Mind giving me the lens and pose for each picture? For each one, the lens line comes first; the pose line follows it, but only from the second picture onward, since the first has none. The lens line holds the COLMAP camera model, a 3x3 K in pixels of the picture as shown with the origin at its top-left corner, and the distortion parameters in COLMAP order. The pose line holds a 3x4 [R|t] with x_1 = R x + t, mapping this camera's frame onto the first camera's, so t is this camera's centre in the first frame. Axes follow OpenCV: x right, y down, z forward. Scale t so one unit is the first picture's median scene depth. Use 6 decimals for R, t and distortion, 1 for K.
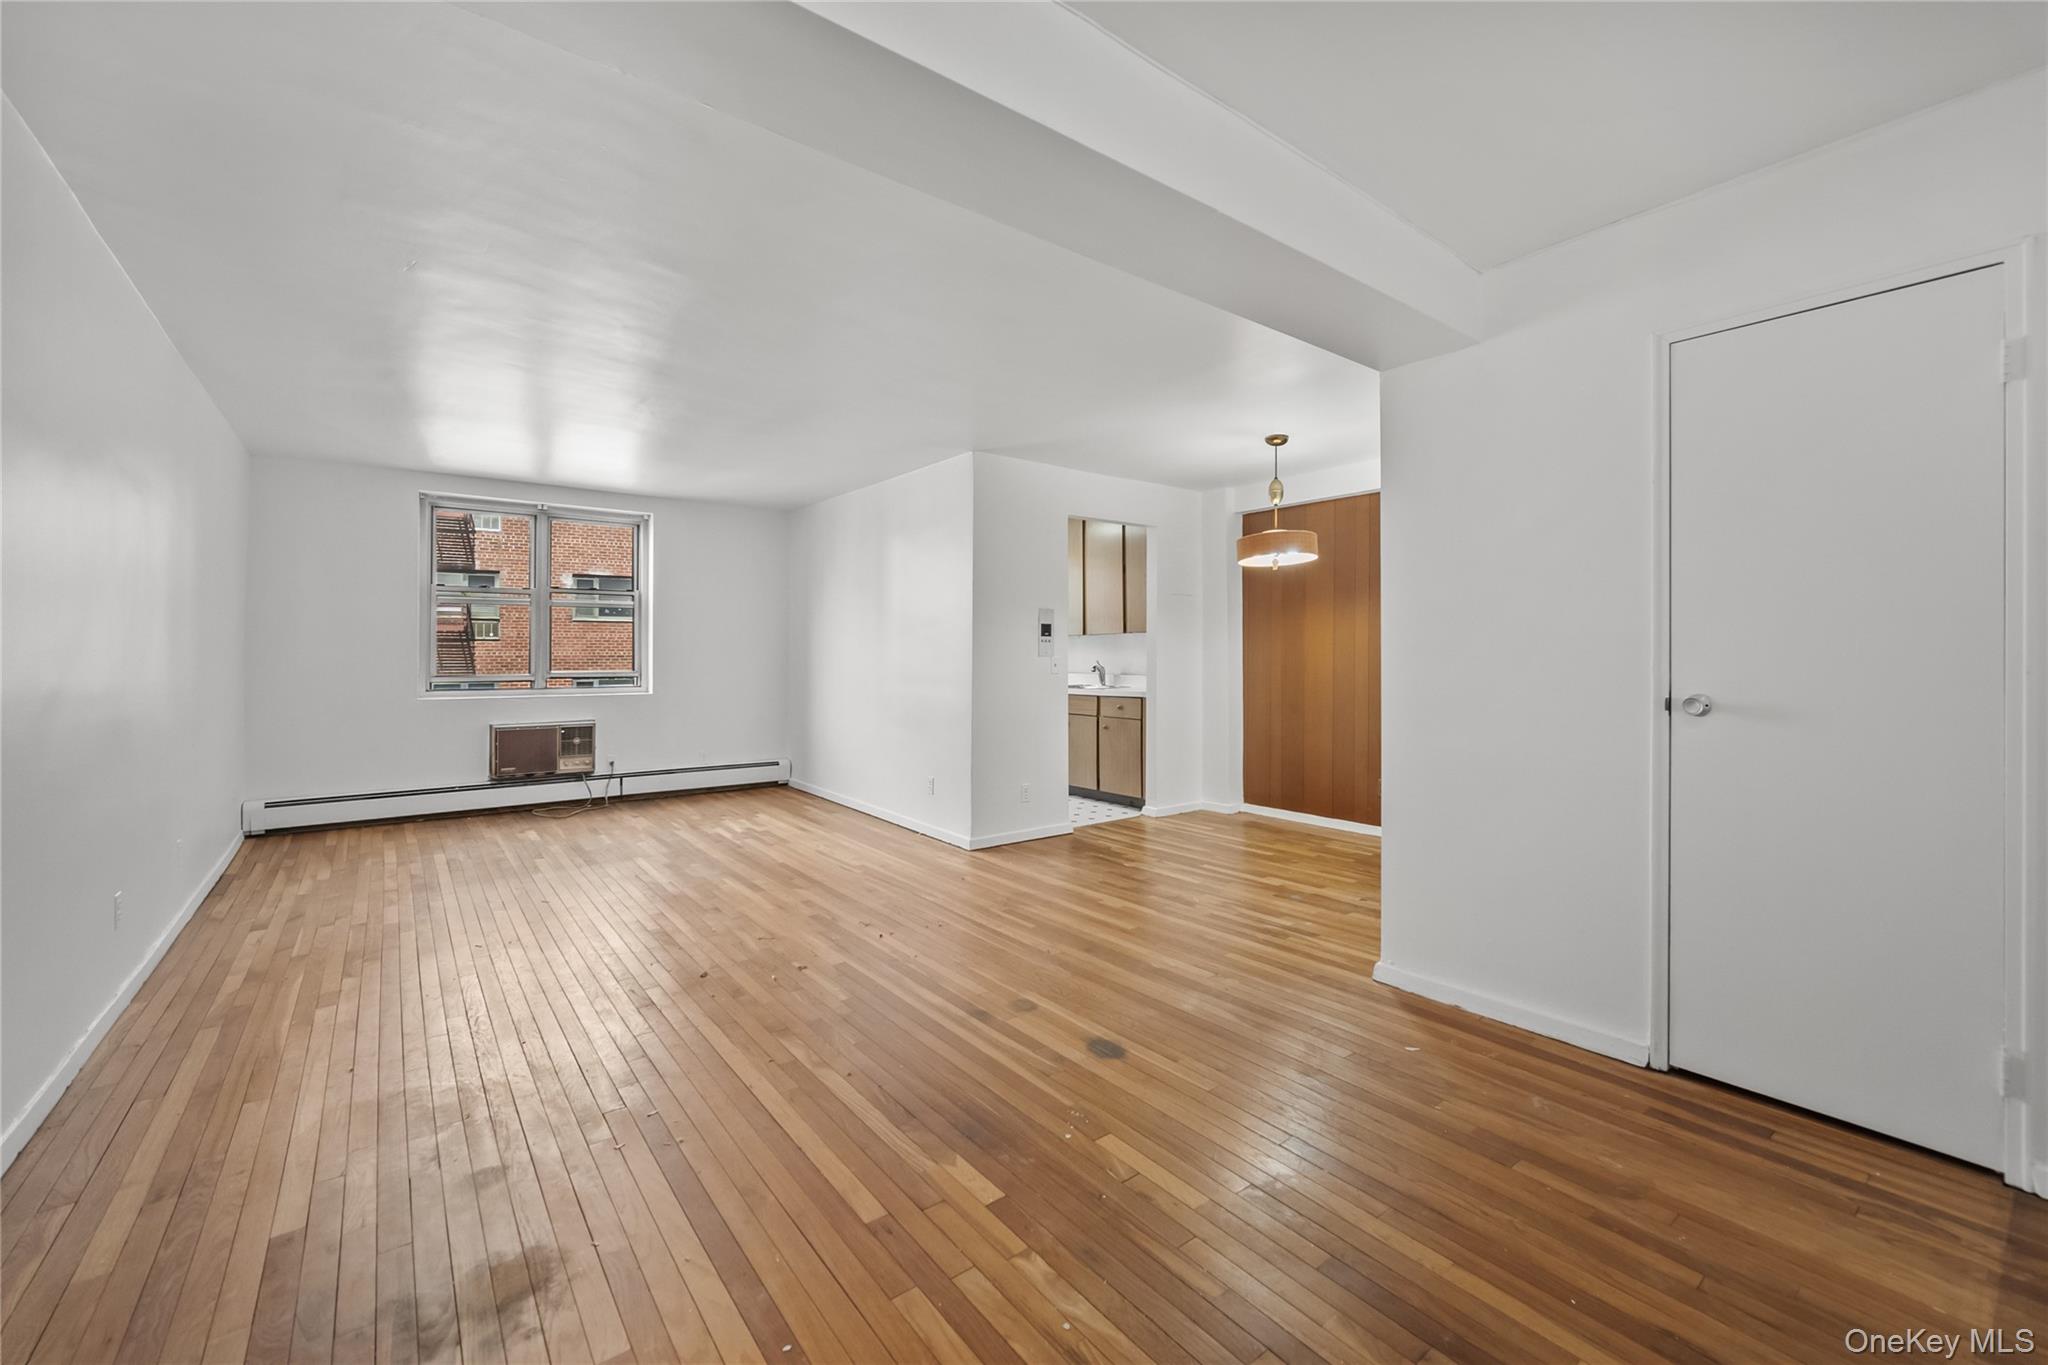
lens RADIAL K [[823.6, 0, 1017.0], [0, 823.6, 651.1], [0, 0, 1]] dist [-0.002809, -0.000605]
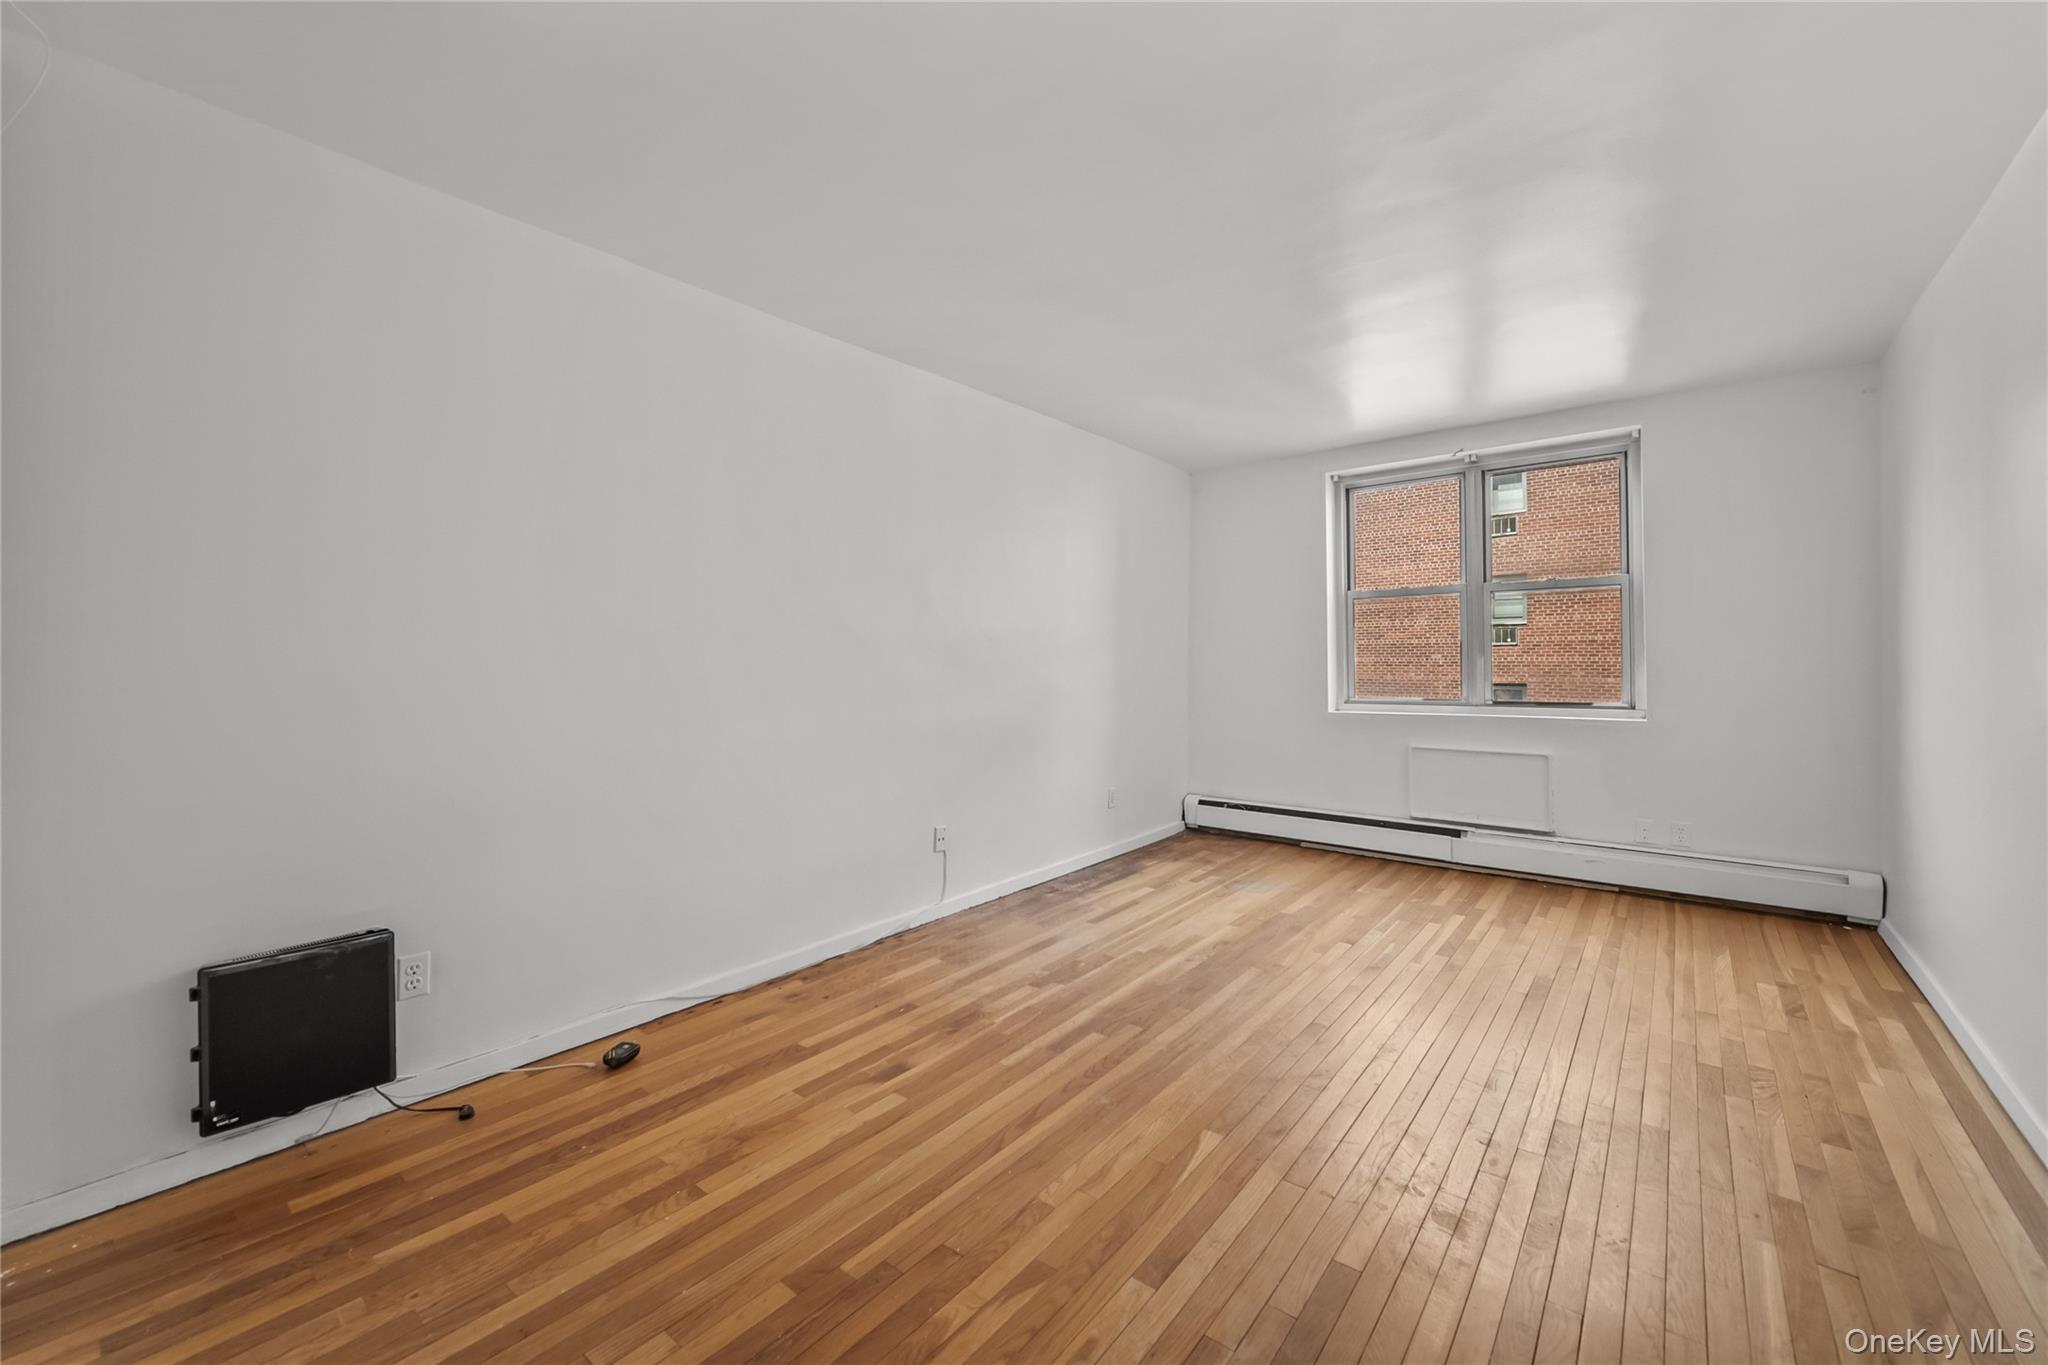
lens RADIAL K [[797.1, 0, 1012.8], [0, 797.1, 665.3], [0, 0, 1]] dist [0.002119, 0.000377]
pose [[0.224654, 0.004517, -0.974428, 0.030197], [0.010085, 0.999925, 0.006960, 0.000686], [0.974386, -0.011390, 0.224592, 0.469106]]
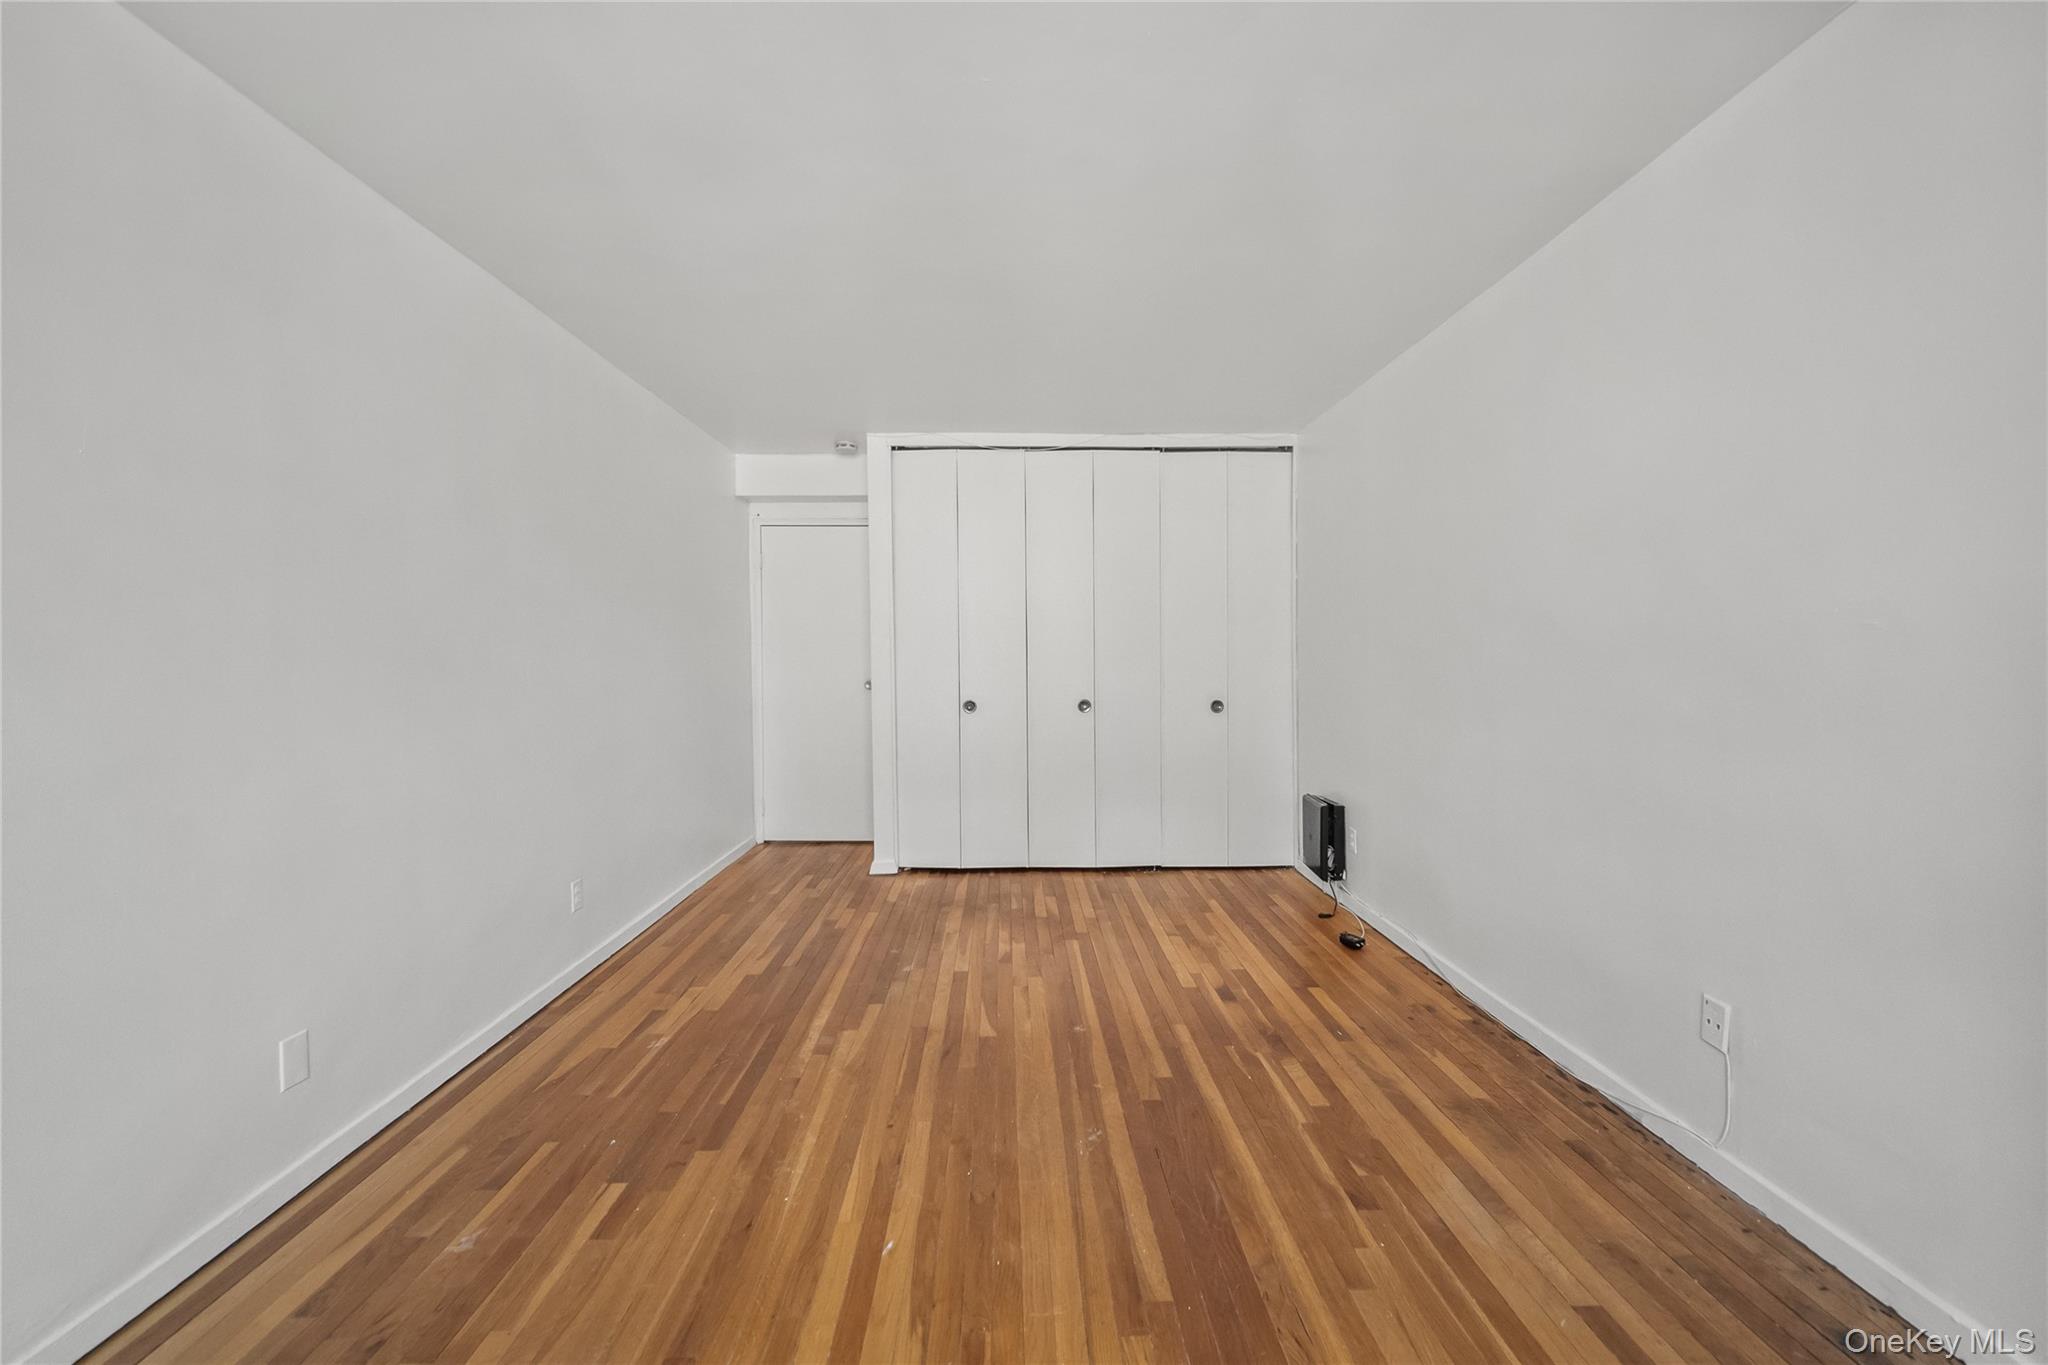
lens RADIAL K [[953.6, 0, 1024.0], [0, 953.6, 682.5], [0, 0, 1]] dist [-0.000142, 0.000038]
pose [[-0.793523, -0.017498, 0.608289, -0.538958], [-0.002280, 0.999665, 0.025783, -0.002360], [-0.608536, 0.019072, -0.793297, 0.962810]]
